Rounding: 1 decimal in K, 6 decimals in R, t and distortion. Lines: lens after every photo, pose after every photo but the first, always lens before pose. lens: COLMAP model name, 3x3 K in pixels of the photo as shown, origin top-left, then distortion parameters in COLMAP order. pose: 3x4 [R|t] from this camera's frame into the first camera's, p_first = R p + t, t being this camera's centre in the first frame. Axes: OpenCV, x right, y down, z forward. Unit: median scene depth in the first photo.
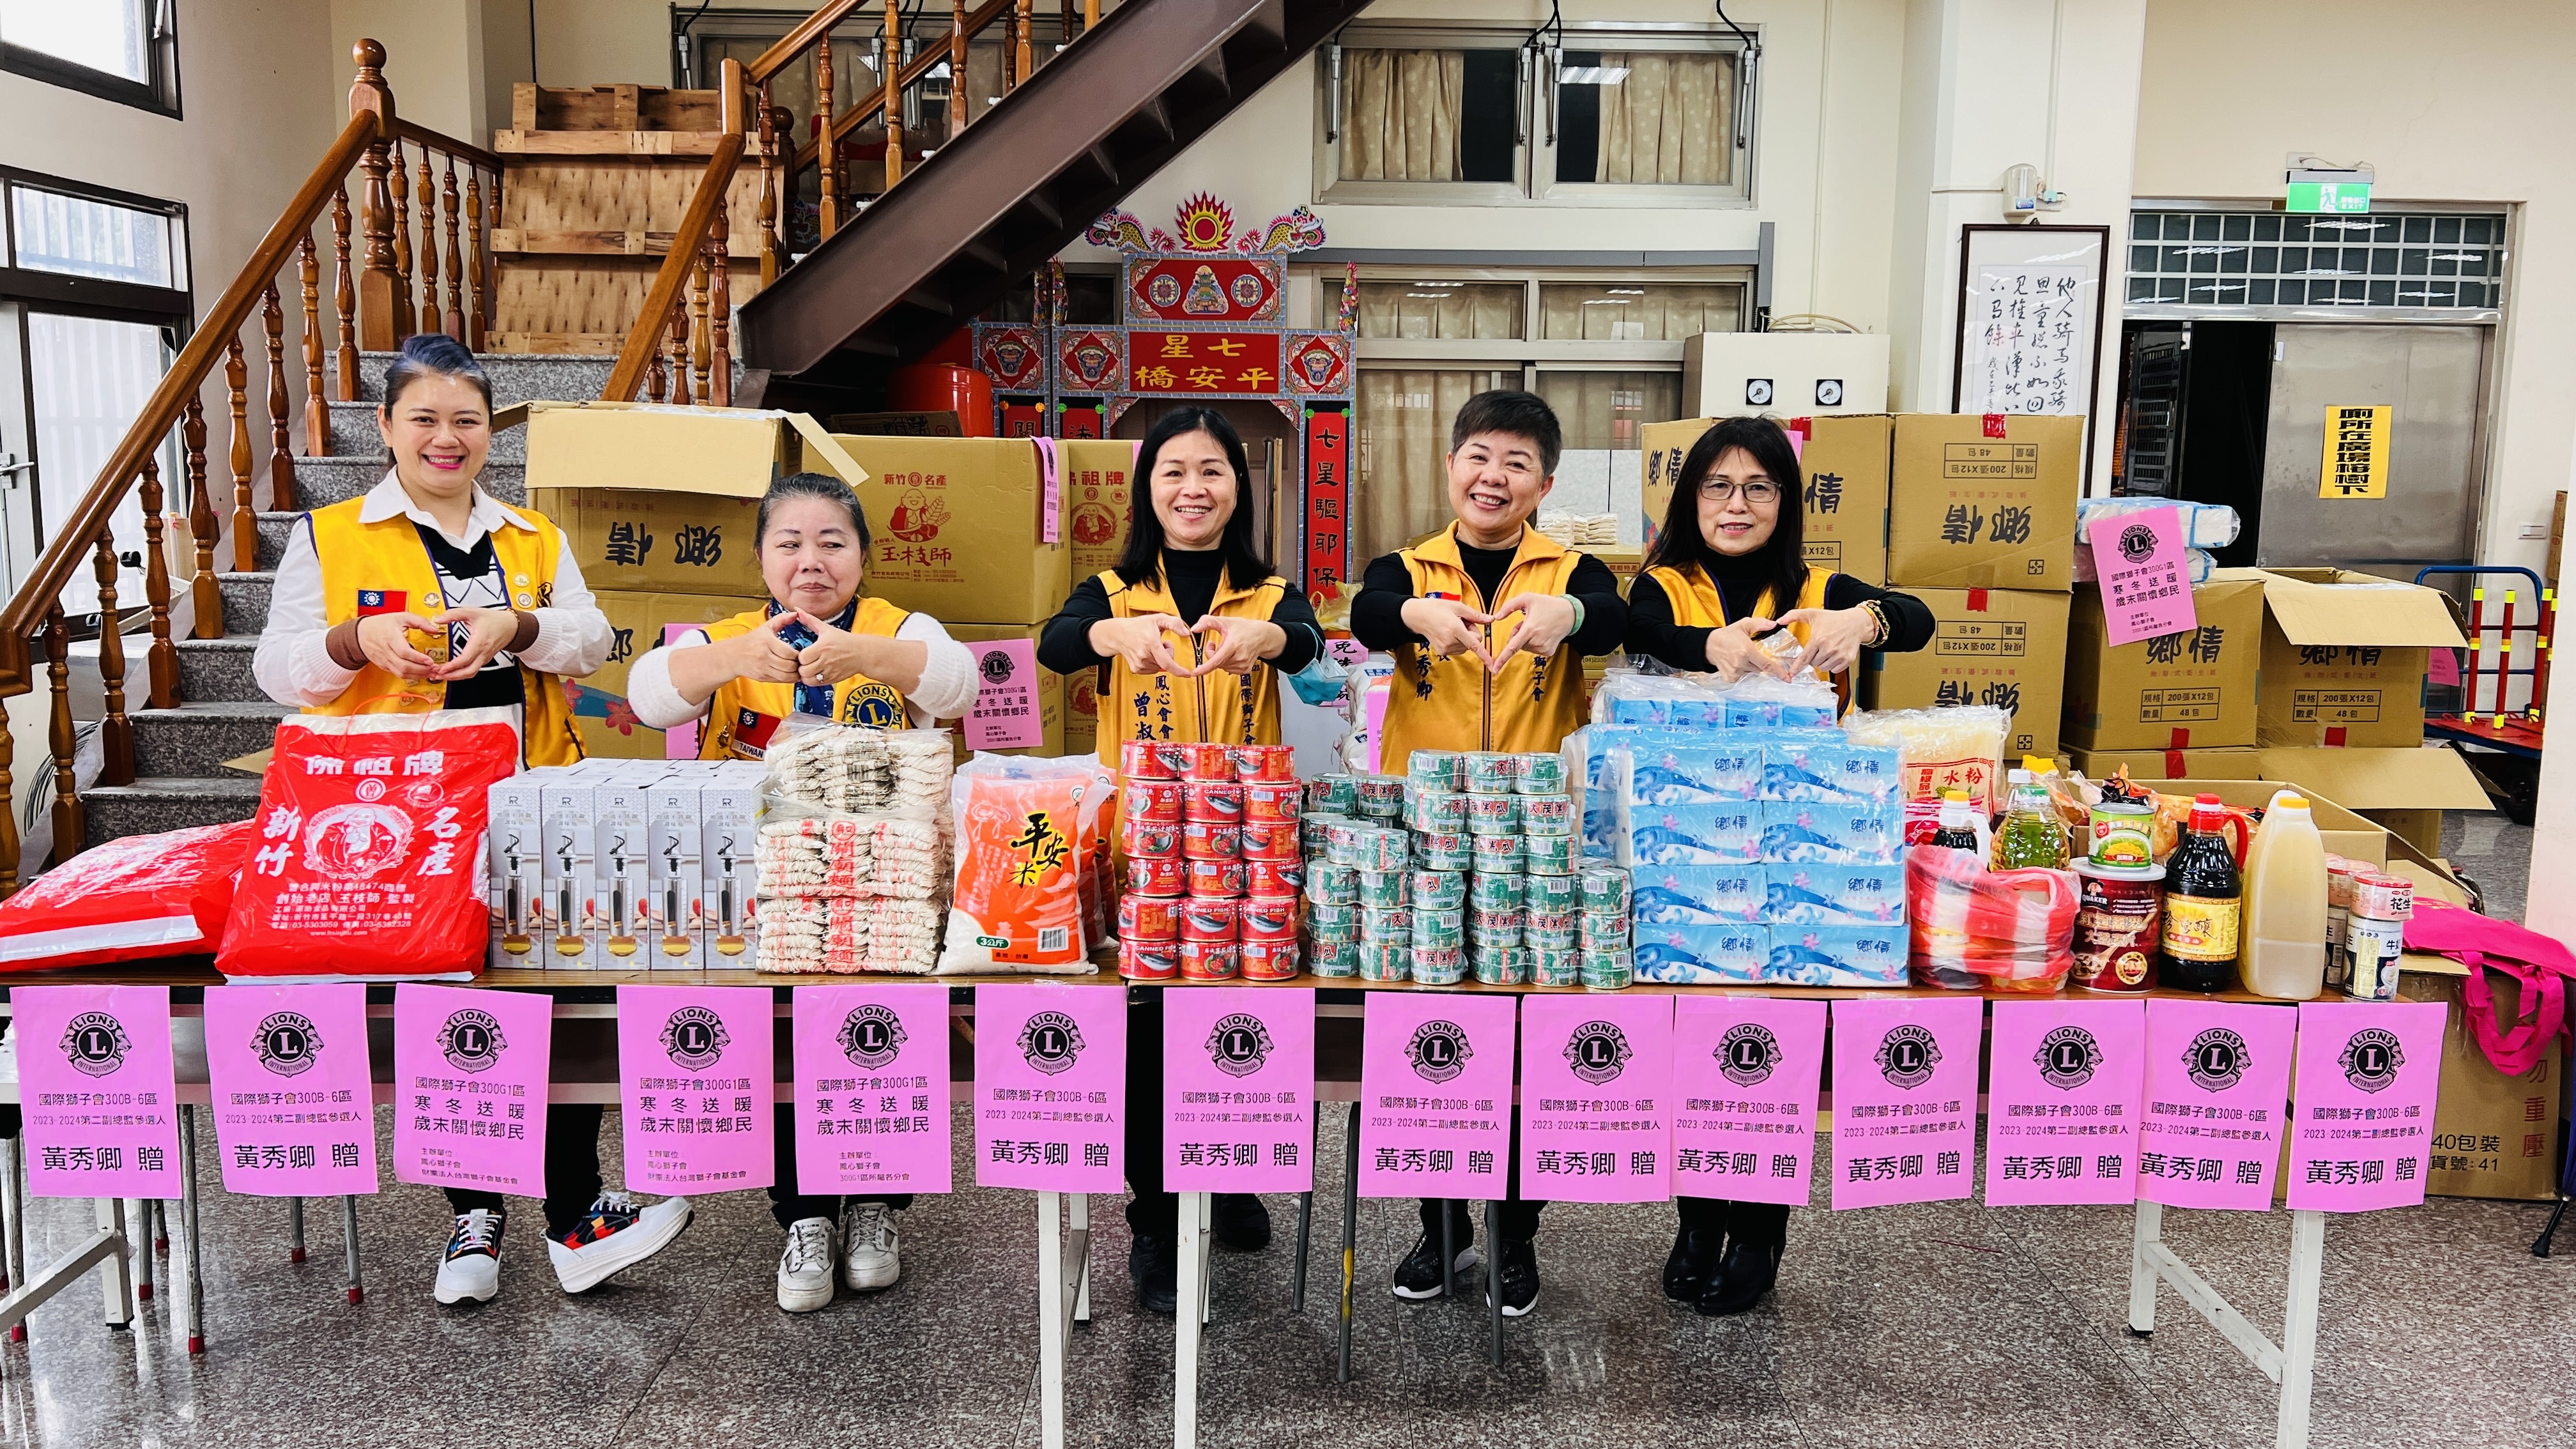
lens RADIAL K [[1930.4, 0, 1281.7], [0, 1930.4, 720.5], [0, 0, 1]] dist [0.040456, -0.063682]
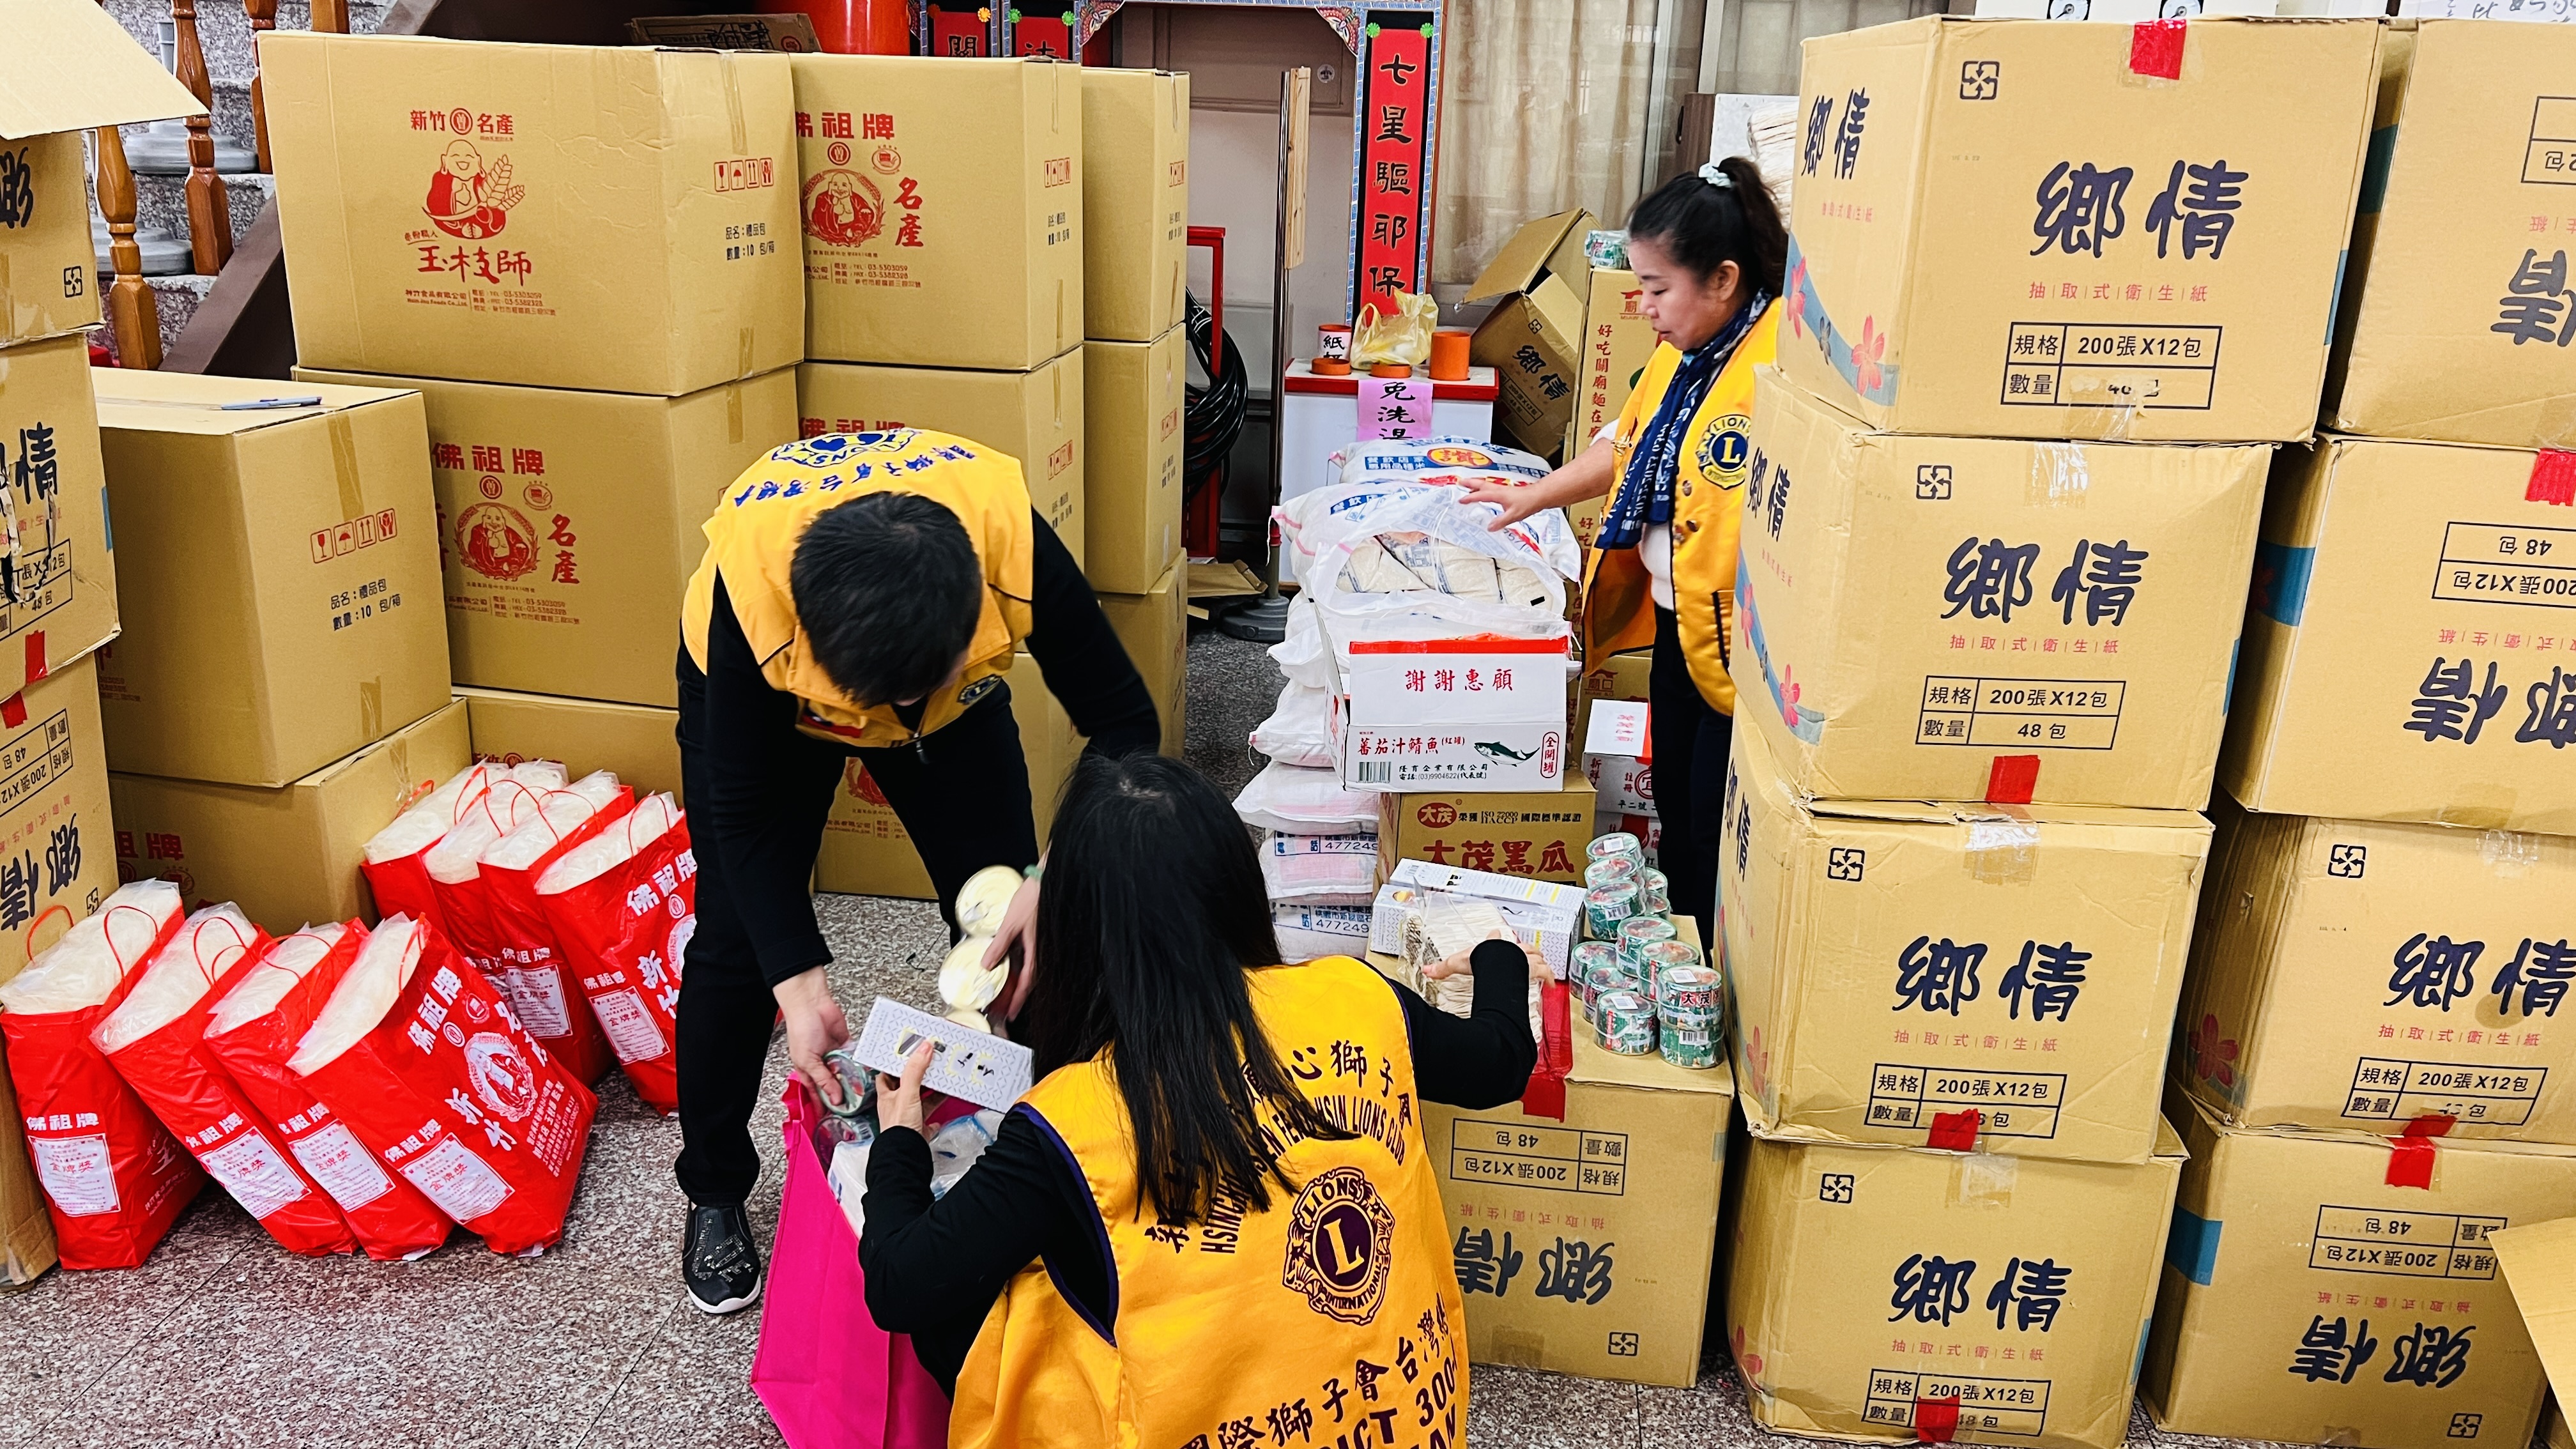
lens RADIAL K [[1930.4, 0, 1291.8], [0, 1930.4, 717.3], [0, 0, 1]] dist [0.040456, -0.063682]
pose [[0.992842, 0.055362, -0.105828, 0.105127], [-0.036123, 0.983771, 0.175755, -0.060010], [0.113841, -0.170674, 0.978729, 0.432049]]
